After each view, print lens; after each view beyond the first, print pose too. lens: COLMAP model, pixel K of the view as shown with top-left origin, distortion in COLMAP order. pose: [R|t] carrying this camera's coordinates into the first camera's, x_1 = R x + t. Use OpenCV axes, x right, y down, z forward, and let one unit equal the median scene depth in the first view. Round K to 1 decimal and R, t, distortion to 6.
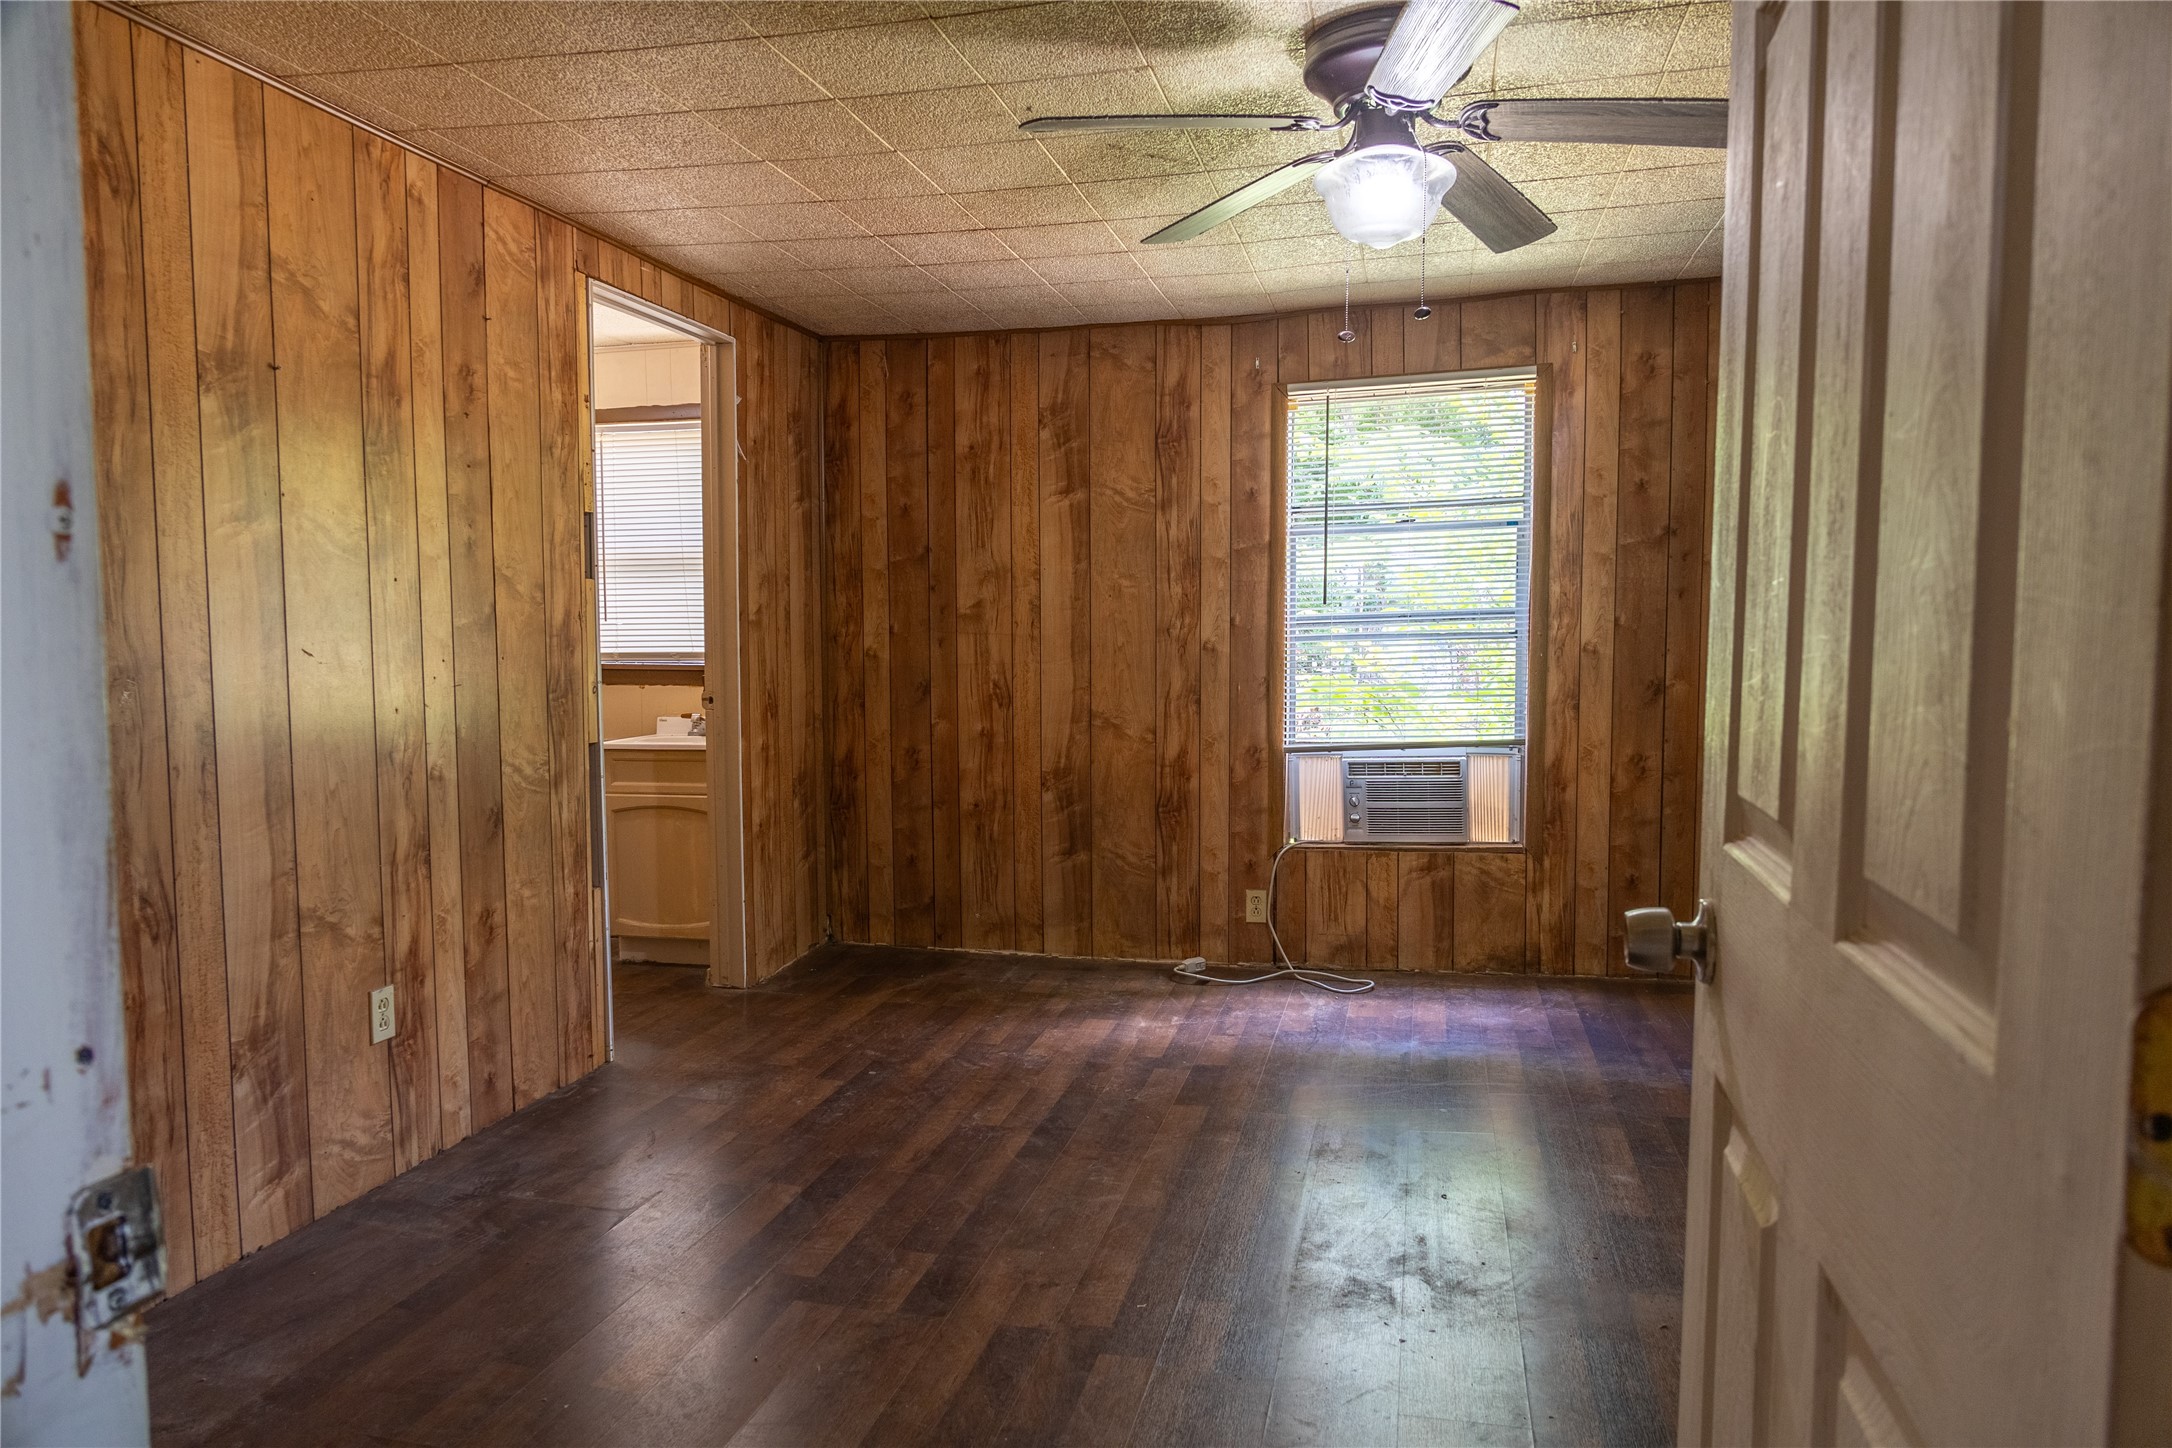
lens RADIAL K [[1446.9, 0, 1077.4], [0, 1446.9, 730.5], [0, 0, 1]] dist [-0.000897, 0.001667]
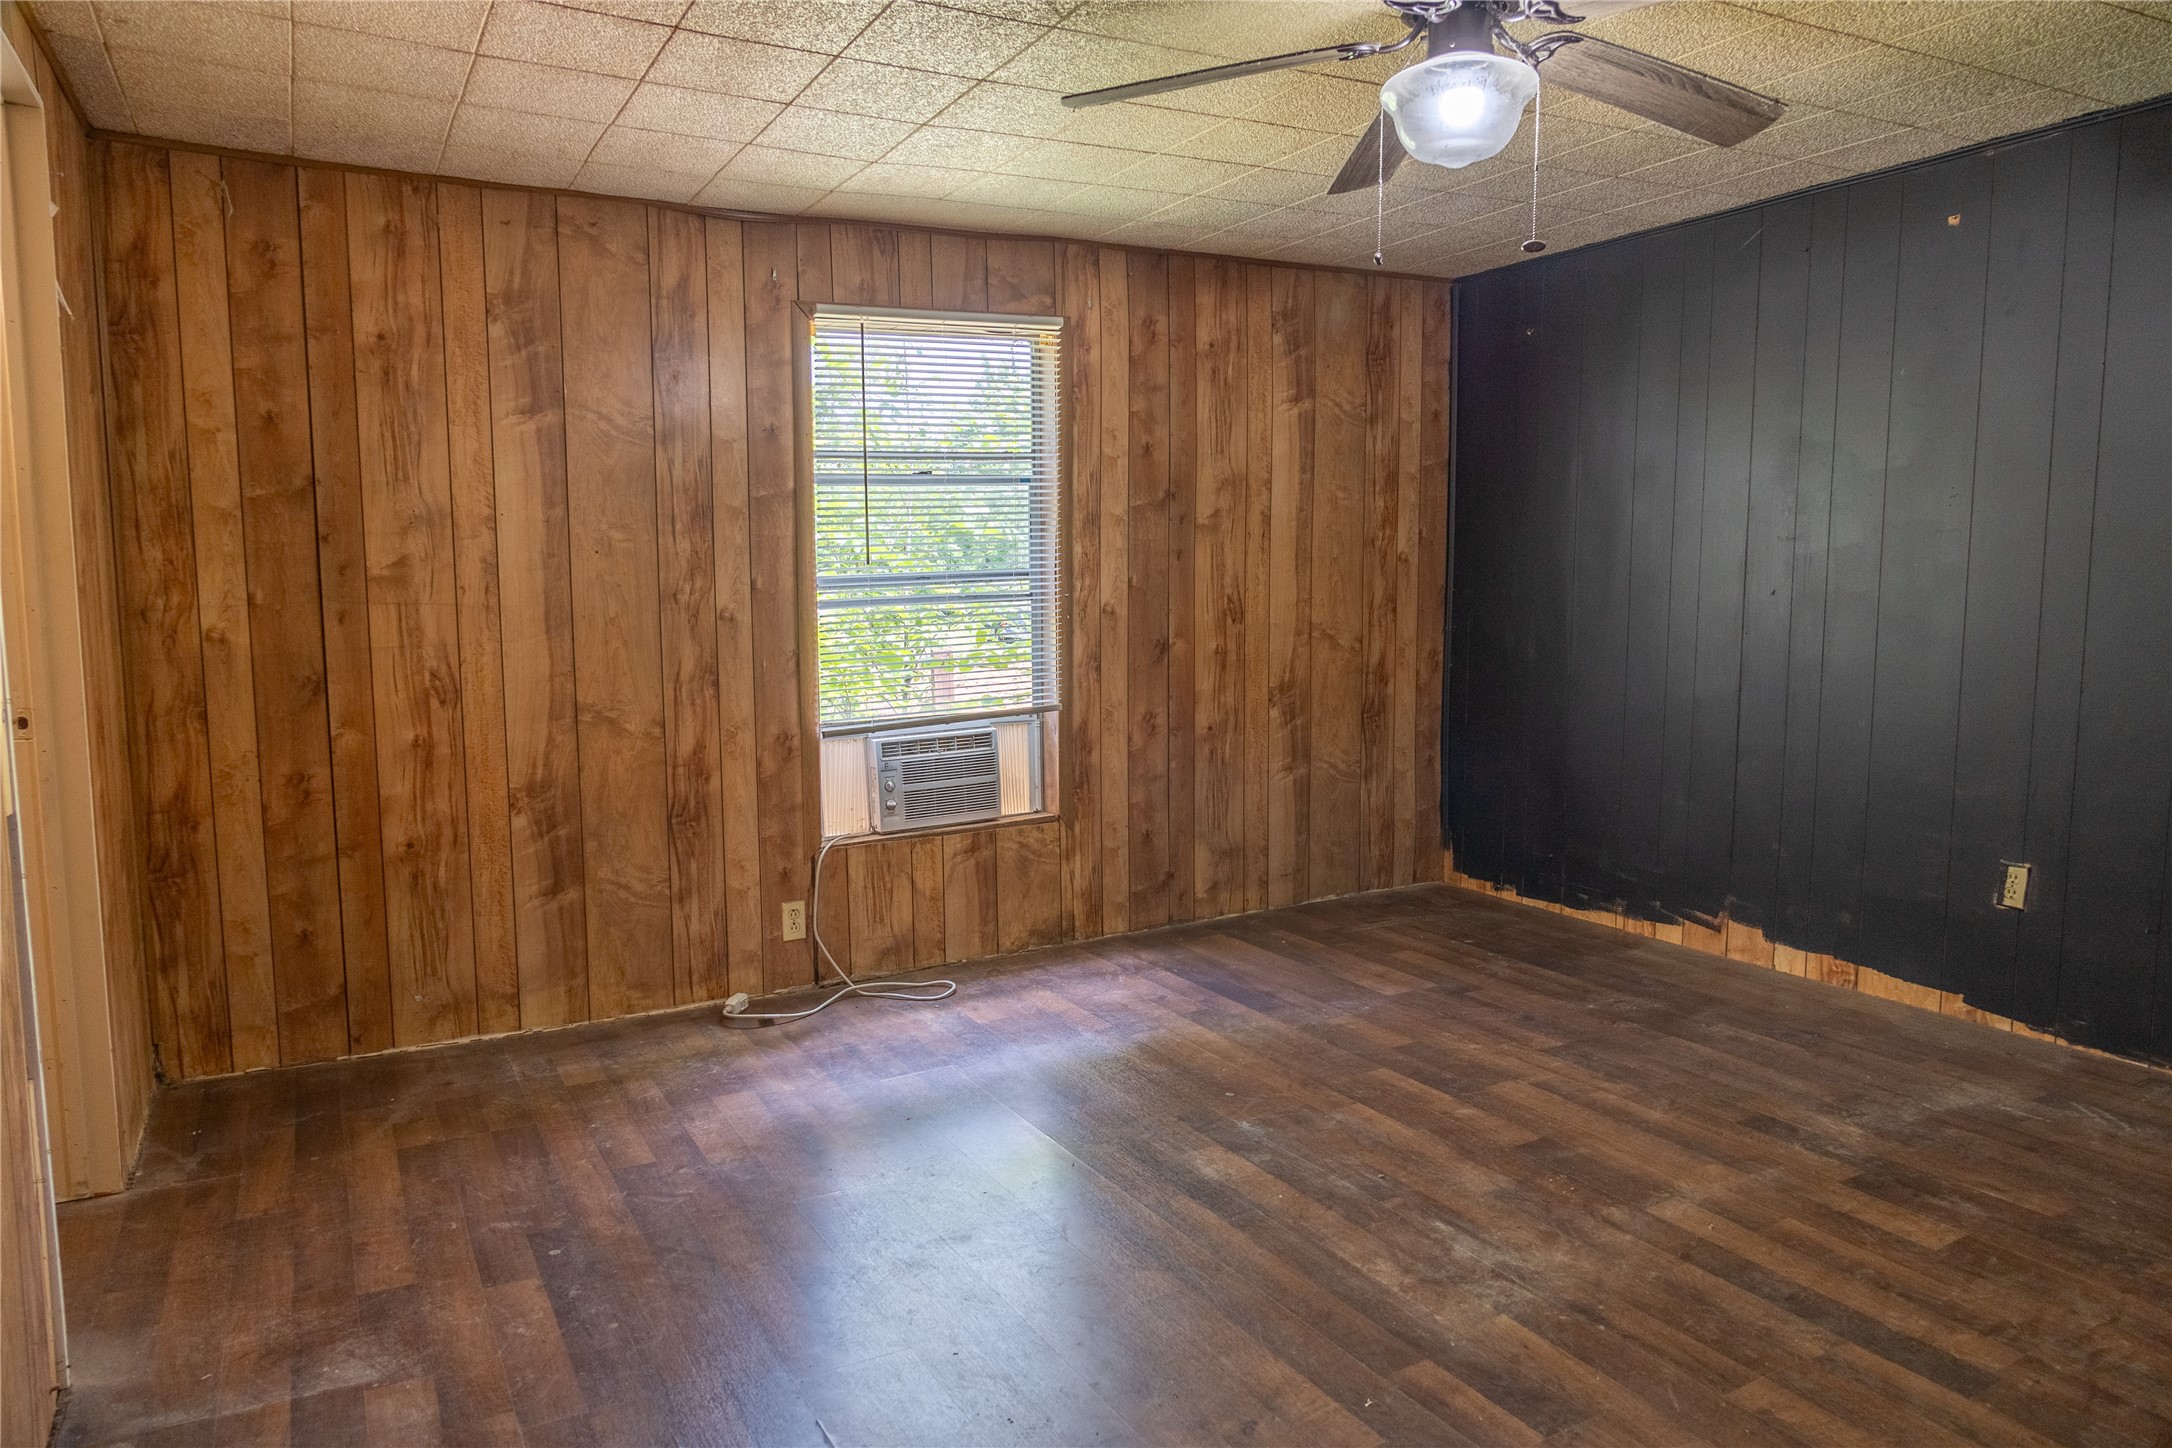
lens RADIAL K [[1427.4, 0, 1079.2], [0, 1427.4, 730.5], [0, 0, 1]] dist [0.001027, 0.001903]
pose [[0.731415, -0.073160, 0.677997, -0.315703], [0.059124, 0.997288, 0.043832, -0.016752], [-0.679365, 0.008026, 0.733757, 0.272813]]
